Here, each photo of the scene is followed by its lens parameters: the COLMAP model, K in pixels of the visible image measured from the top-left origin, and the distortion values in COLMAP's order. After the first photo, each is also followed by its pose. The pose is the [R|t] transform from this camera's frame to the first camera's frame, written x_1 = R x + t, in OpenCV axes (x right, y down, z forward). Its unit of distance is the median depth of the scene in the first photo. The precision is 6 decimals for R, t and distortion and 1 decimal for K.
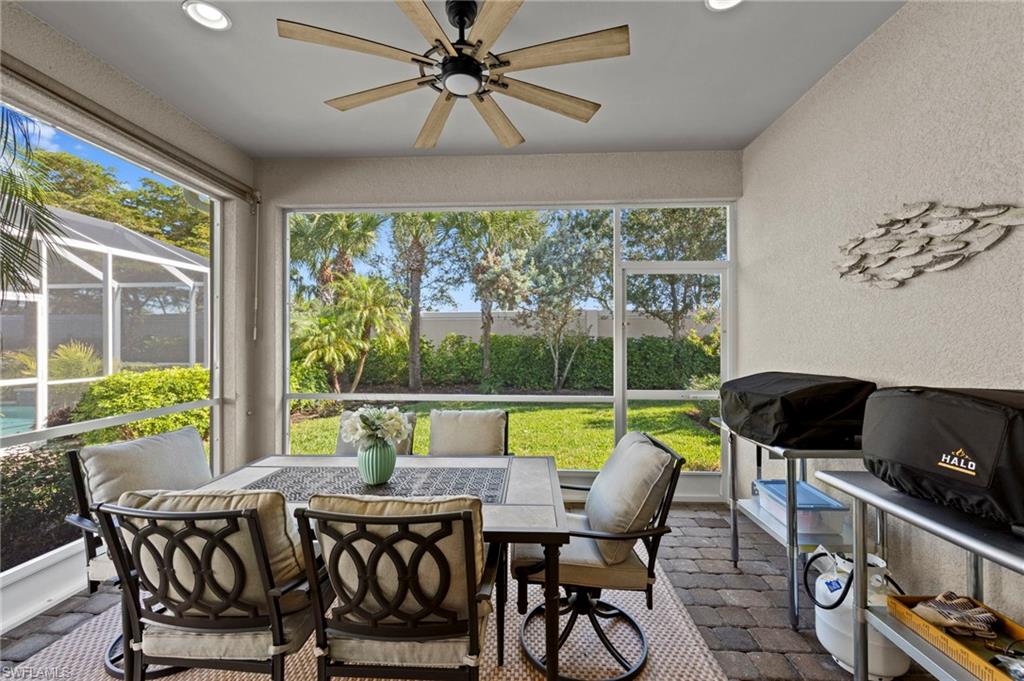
lens RADIAL K [[414.4, 0, 508.8], [0, 414.4, 341.4], [0, 0, 1]] dist [0.005467, 0.000030]
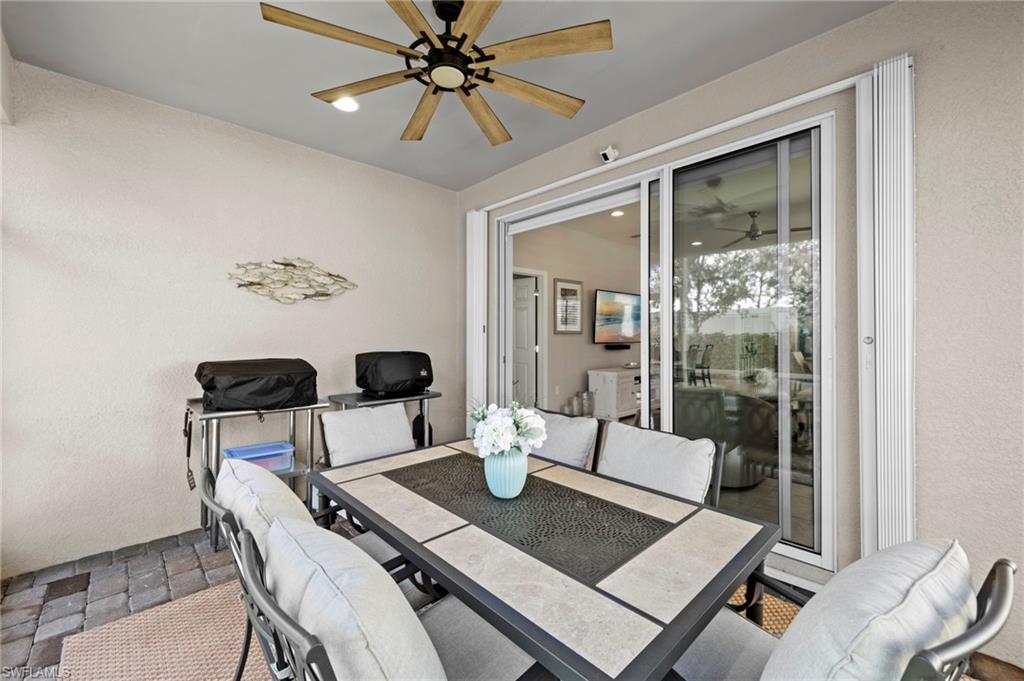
lens RADIAL K [[414.4, 0, 508.3], [0, 414.4, 341.1], [0, 0, 1]] dist [0.005467, 0.000030]
pose [[-0.715243, -0.003706, 0.698866, -0.176870], [0.001823, 0.999973, 0.007169, 0.003191], [-0.698874, 0.006402, -0.715216, 0.311522]]
